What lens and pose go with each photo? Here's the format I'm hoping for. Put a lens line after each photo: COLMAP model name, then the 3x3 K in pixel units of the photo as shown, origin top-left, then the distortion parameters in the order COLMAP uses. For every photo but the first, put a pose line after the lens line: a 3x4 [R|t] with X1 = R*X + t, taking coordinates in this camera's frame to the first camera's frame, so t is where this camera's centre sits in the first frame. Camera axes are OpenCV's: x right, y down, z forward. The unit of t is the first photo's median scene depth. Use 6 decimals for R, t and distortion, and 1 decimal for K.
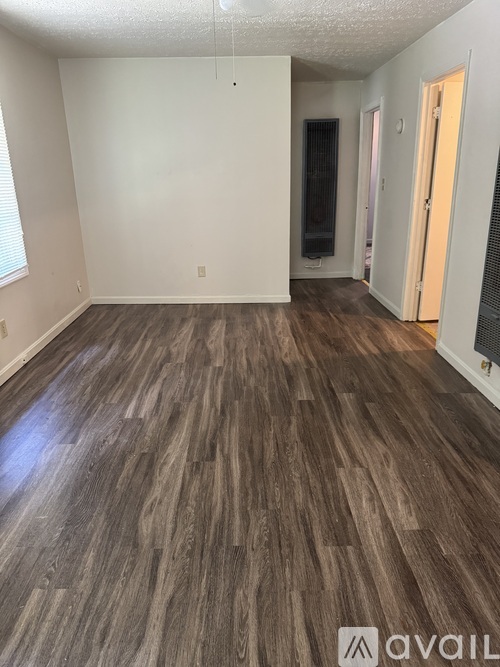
lens RADIAL K [[465.4, 0, 249.8], [0, 465.4, 333.1], [0, 0, 1]] dist [0.006273, -0.000738]
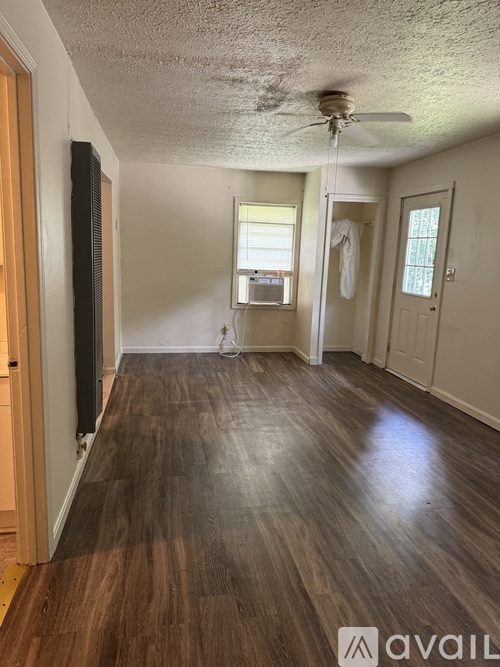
lens RADIAL K [[465.4, 0, 249.2], [0, 465.4, 333.3], [0, 0, 1]] dist [0.006273, -0.000738]
pose [[-0.987184, 0.019433, -0.158397, 0.266239], [-0.059736, 0.875402, 0.479690, -0.536264], [0.147983, 0.483004, -0.863022, 1.519995]]
